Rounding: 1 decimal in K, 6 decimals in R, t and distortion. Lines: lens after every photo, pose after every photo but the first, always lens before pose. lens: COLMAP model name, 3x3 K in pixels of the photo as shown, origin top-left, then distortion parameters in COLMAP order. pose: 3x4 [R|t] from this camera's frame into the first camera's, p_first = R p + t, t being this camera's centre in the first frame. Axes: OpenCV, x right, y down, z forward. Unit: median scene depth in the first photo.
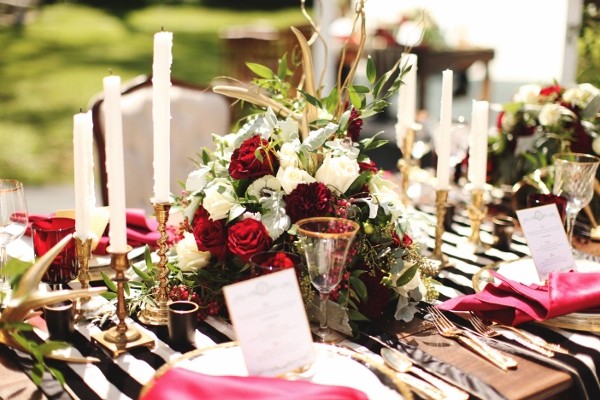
lens RADIAL K [[870.2, 0, 300.0], [0, 870.2, 200.0], [0, 0, 1]] dist [-0.052561, 0.020574]
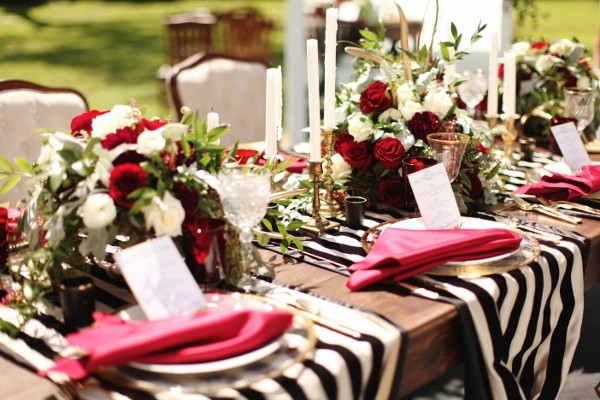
lens RADIAL K [[901.3, 0, 300.0], [0, 901.3, 200.0], [0, 0, 1]] dist [-0.008042, 0.006369]
pose [[0.986127, -0.068877, 0.151027, -0.413152], [0.067173, 0.997607, 0.016360, 0.085788], [-0.151793, -0.005988, 0.988394, -0.417210]]
